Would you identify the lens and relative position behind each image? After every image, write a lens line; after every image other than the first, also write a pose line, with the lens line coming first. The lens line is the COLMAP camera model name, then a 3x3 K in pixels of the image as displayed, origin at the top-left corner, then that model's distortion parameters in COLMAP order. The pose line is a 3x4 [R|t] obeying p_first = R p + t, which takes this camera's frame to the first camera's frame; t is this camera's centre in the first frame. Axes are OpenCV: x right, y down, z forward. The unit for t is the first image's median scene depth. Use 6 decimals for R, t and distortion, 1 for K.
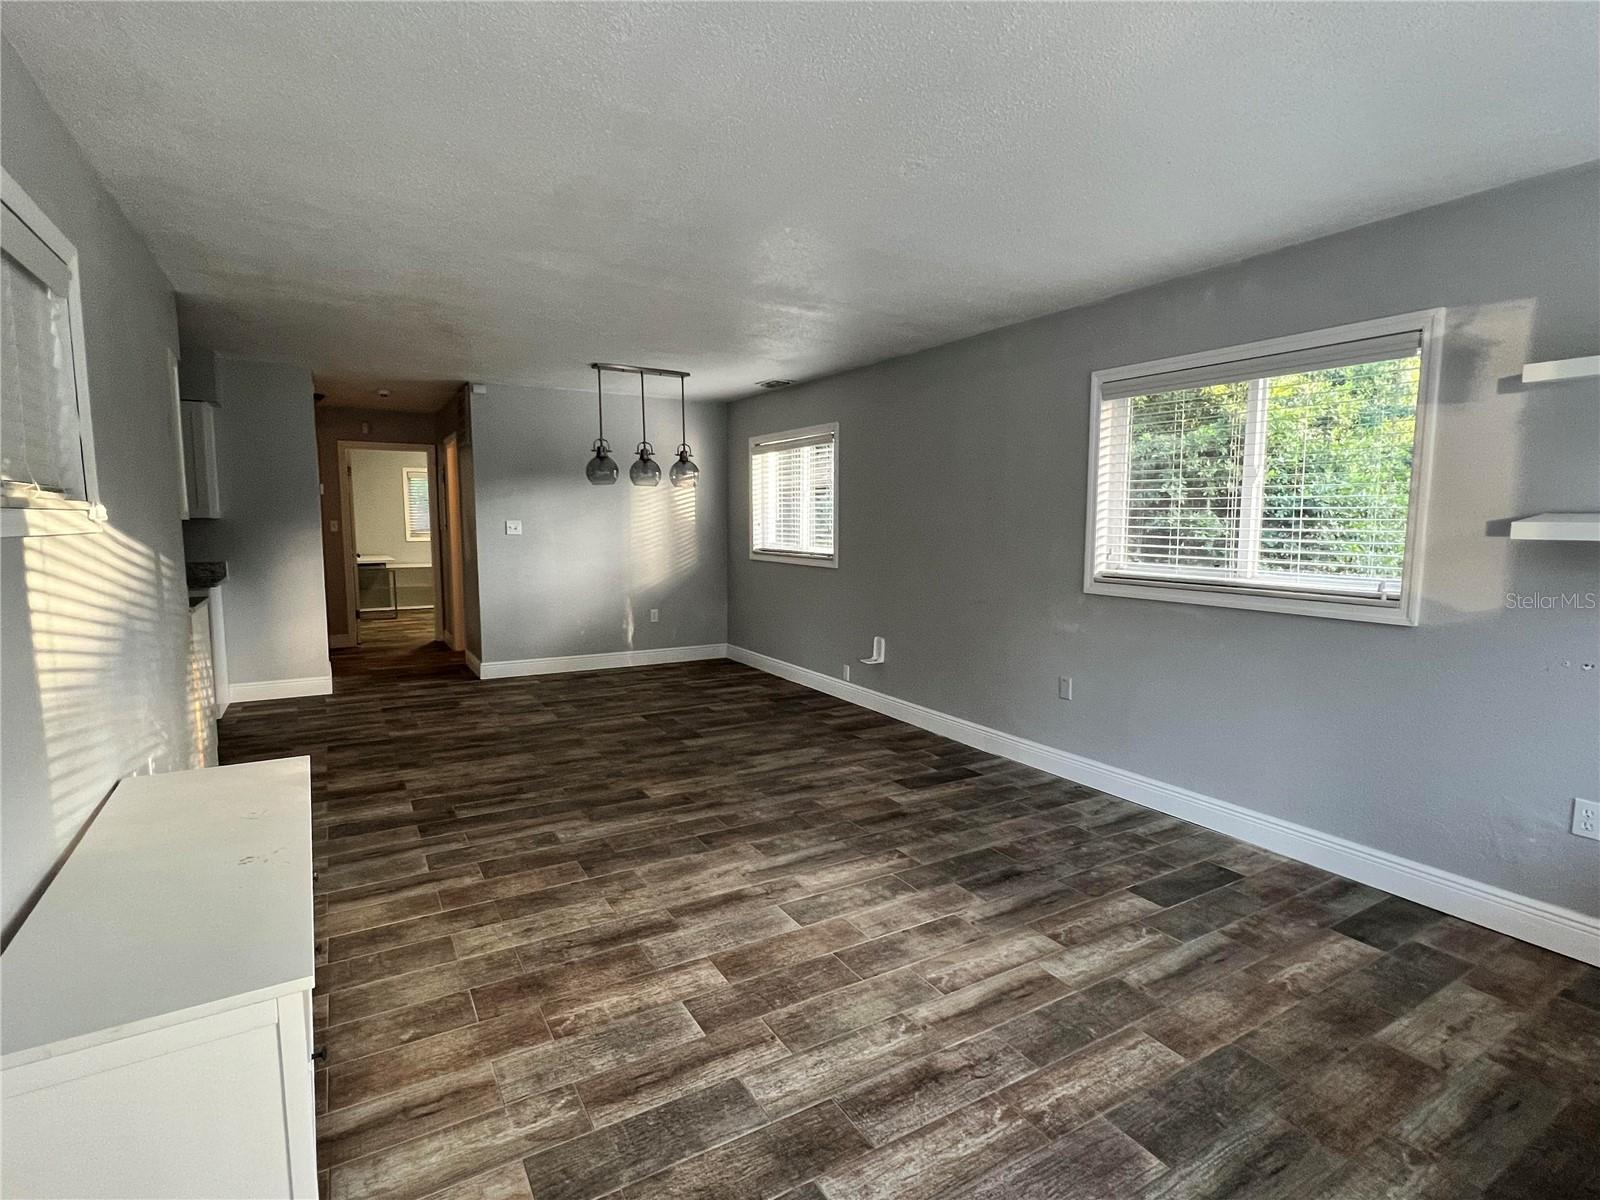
lens RADIAL K [[797.0, 0, 806.4], [0, 797.0, 604.2], [0, 0, 1]] dist [-0.000421, 0.000037]
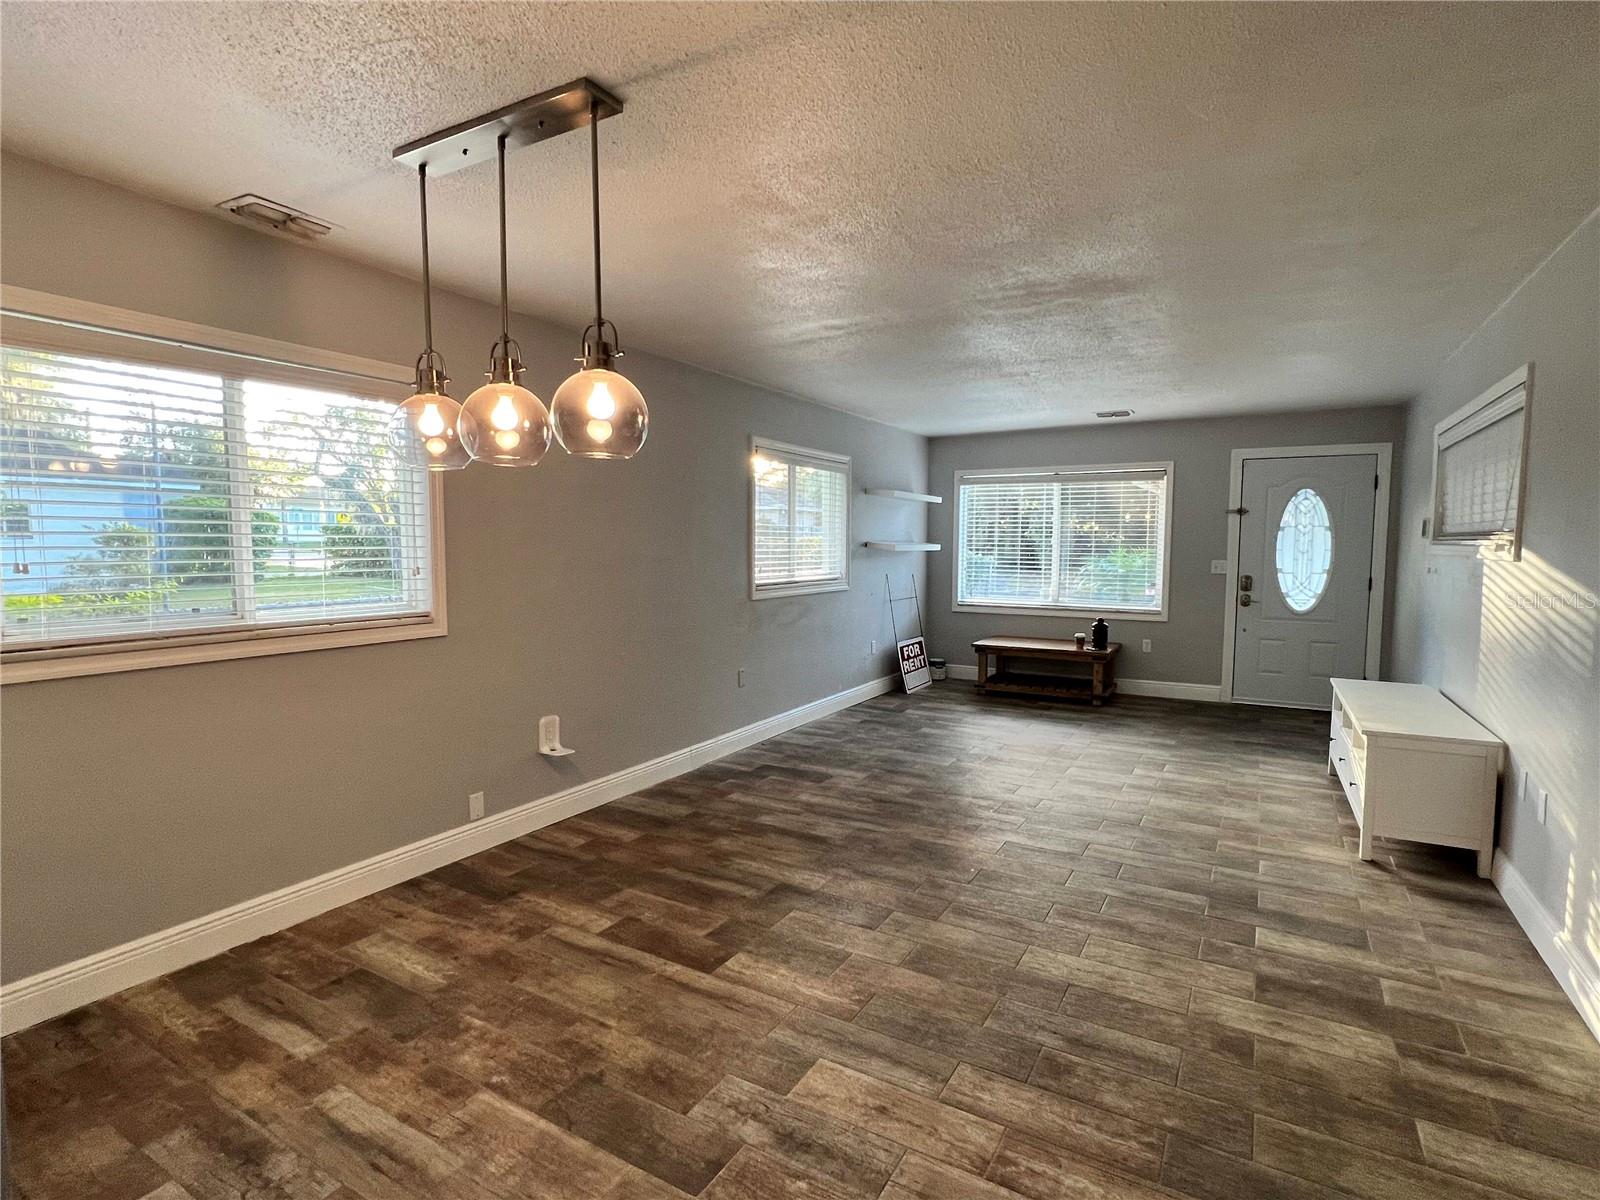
lens RADIAL K [[797.0, 0, 805.1], [0, 797.0, 600.6], [0, 0, 1]] dist [-0.000421, 0.000037]
pose [[-0.483078, -0.071373, 0.872664, -0.895720], [0.089358, 0.987449, 0.130226, -0.186959], [-0.871006, 0.140889, -0.470637, 1.630586]]
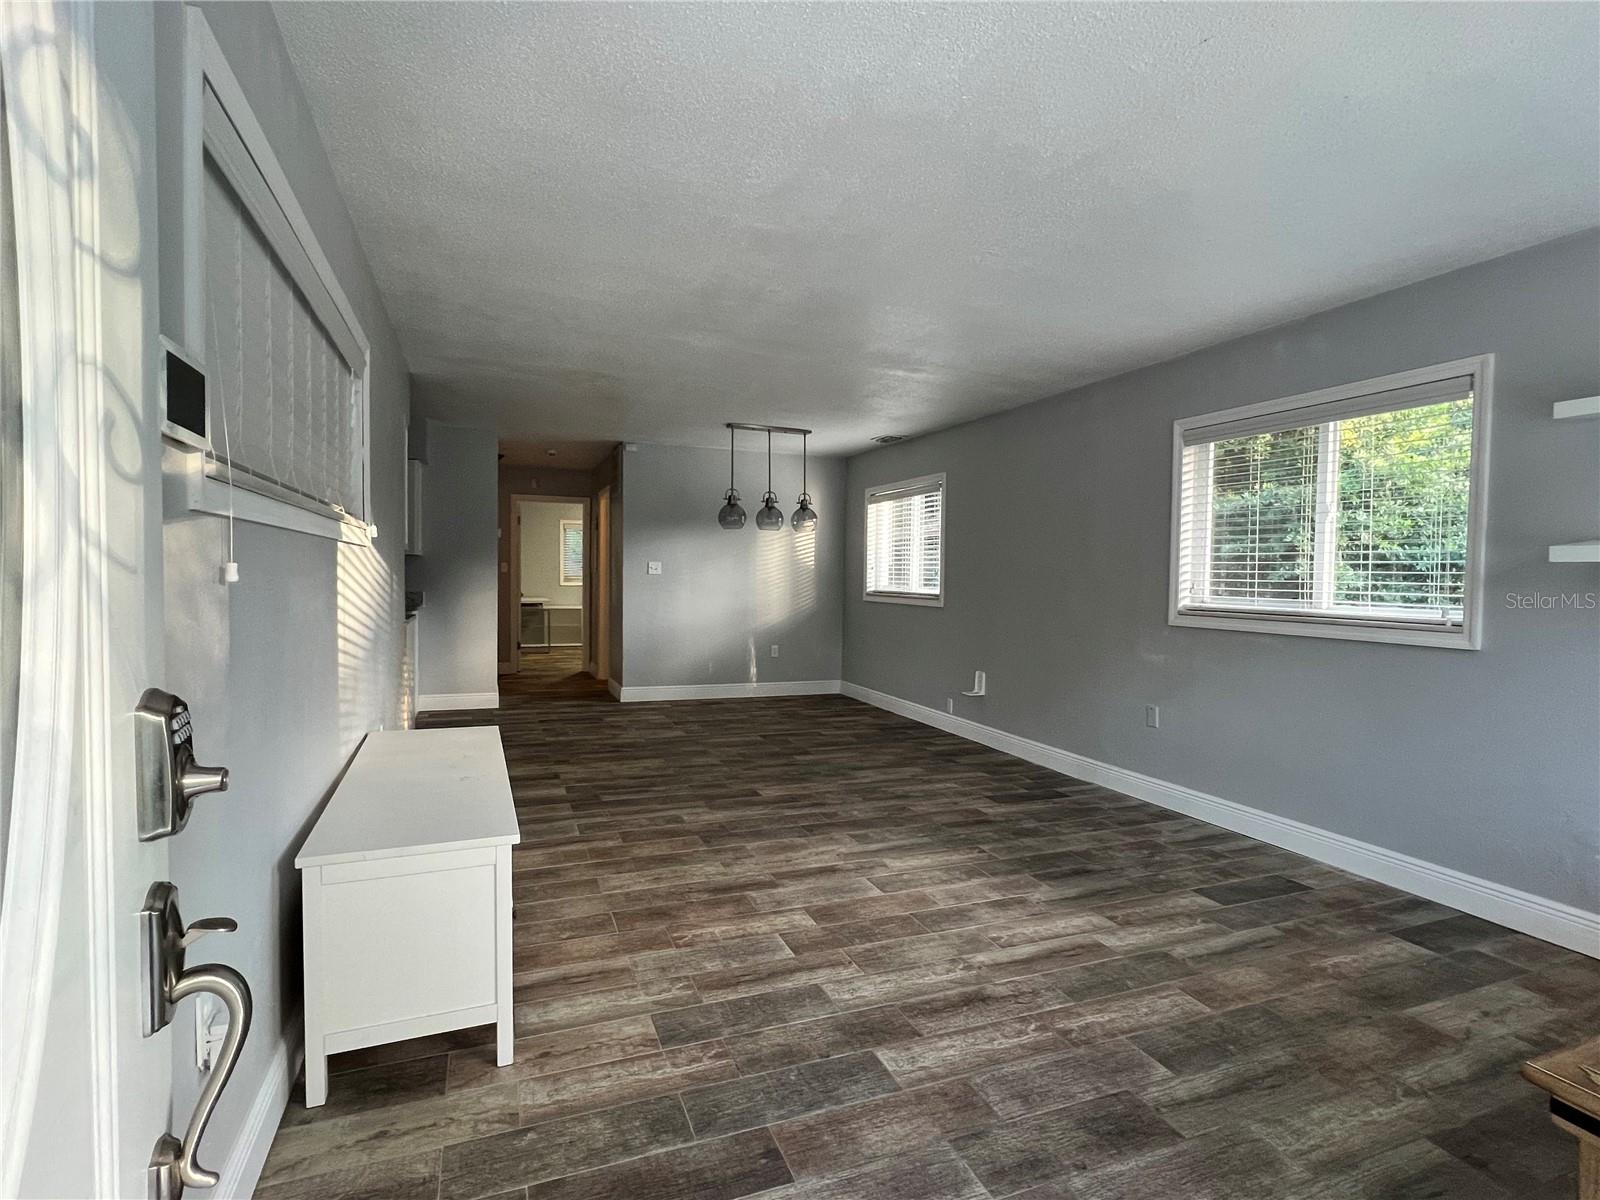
lens RADIAL K [[797.0, 0, 805.3], [0, 797.0, 606.0], [0, 0, 1]] dist [-0.000421, 0.000037]
pose [[0.987309, 0.017594, -0.157834, 0.039317], [-0.028683, 0.997255, -0.068256, 0.049030], [0.156199, 0.071917, 0.985104, -0.130052]]
